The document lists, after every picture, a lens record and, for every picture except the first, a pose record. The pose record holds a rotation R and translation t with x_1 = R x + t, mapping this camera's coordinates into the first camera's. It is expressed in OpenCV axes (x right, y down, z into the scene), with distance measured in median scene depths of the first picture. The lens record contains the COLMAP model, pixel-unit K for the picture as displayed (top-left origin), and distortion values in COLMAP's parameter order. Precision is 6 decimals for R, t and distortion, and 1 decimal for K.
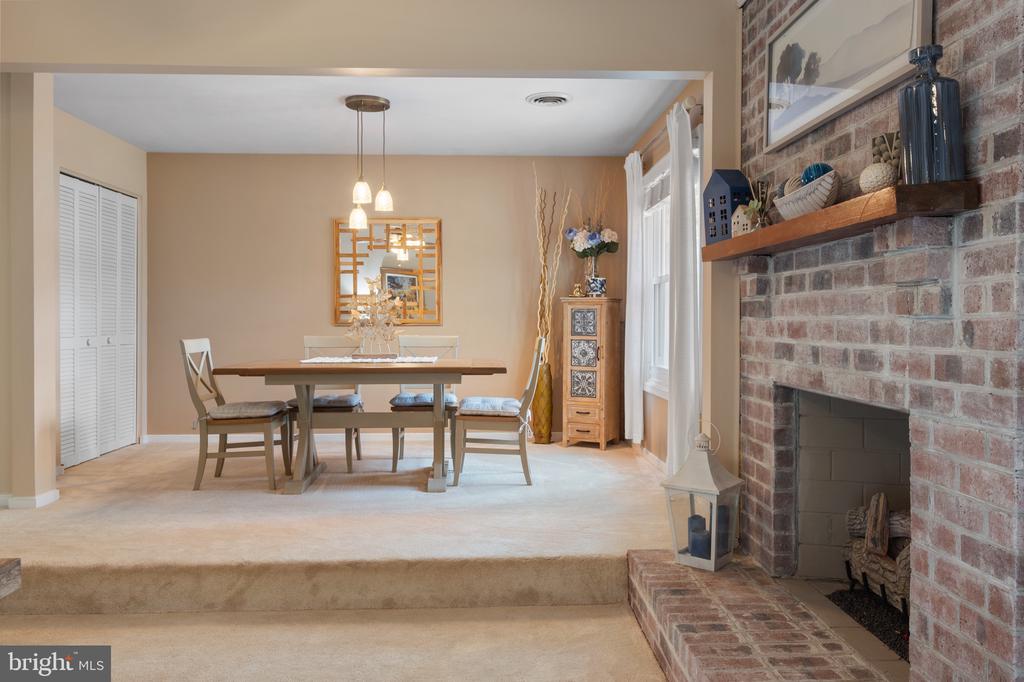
lens RADIAL K [[765.4, 0, 510.0], [0, 765.4, 332.4], [0, 0, 1]] dist [-0.009105, -0.000150]
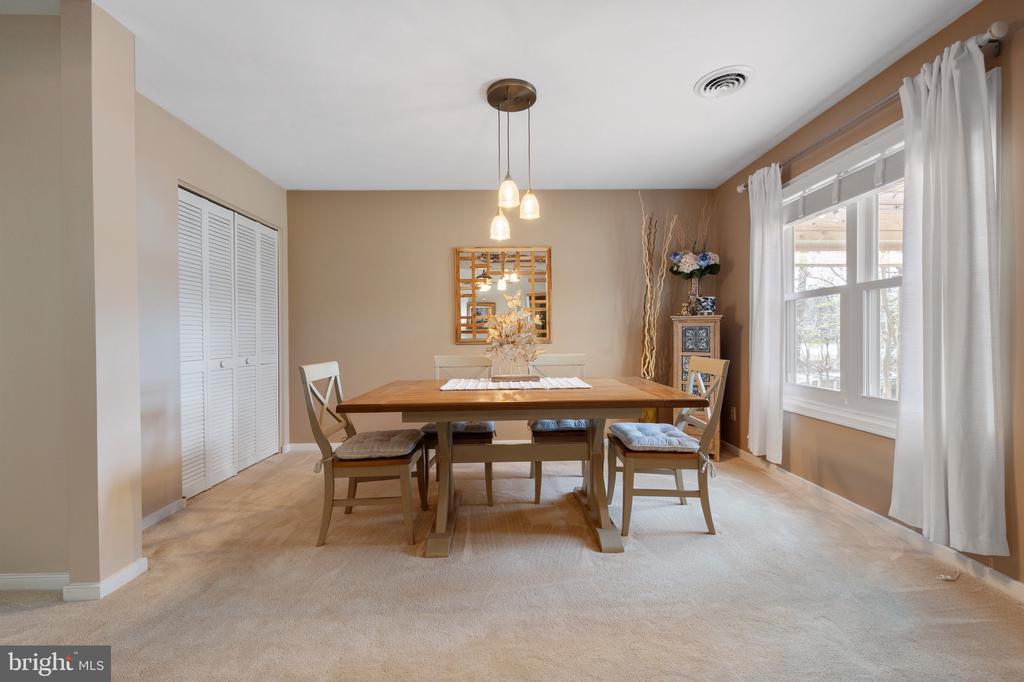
lens RADIAL K [[431.8, 0, 515.6], [0, 431.8, 343.2], [0, 0, 1]] dist [-0.001592, -0.000289]
pose [[0.999758, -0.009453, -0.019851, -0.165689], [0.009482, 0.999954, 0.001398, -0.012635], [0.019837, -0.001586, 0.999802, 0.474927]]
